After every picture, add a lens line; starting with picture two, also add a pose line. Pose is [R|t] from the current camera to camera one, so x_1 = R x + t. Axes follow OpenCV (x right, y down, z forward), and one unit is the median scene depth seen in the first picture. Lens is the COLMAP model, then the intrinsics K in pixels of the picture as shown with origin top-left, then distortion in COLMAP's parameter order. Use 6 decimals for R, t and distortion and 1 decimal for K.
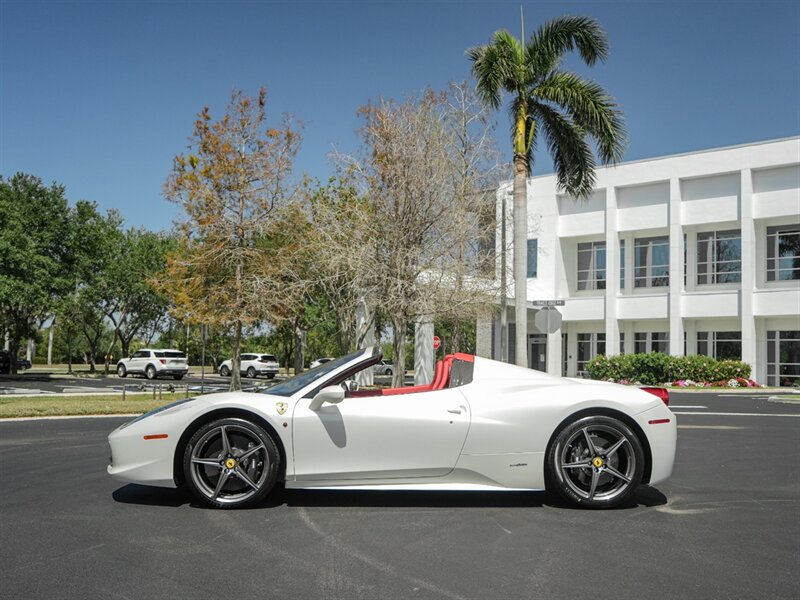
lens RADIAL K [[777.0, 0, 405.1], [0, 777.0, 311.7], [0, 0, 1]] dist [0.003688, 0.000000]
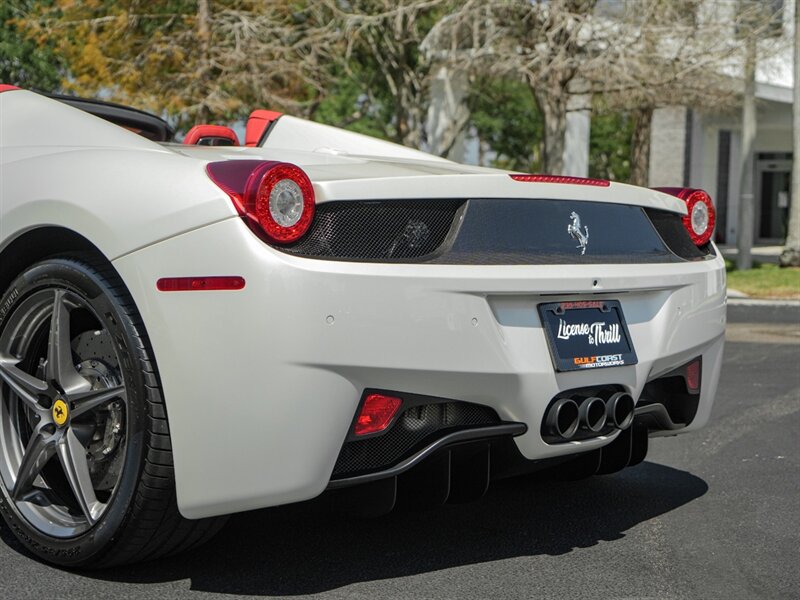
lens RADIAL K [[1371.0, 0, 393.3], [0, 1371.0, 287.9], [0, 0, 1]] dist [-0.000715, 0.000000]
pose [[0.998262, 0.018587, -0.055917, -0.037759], [-0.011728, 0.992634, 0.120584, 0.015327], [0.057746, -0.119719, 0.991127, 0.117909]]
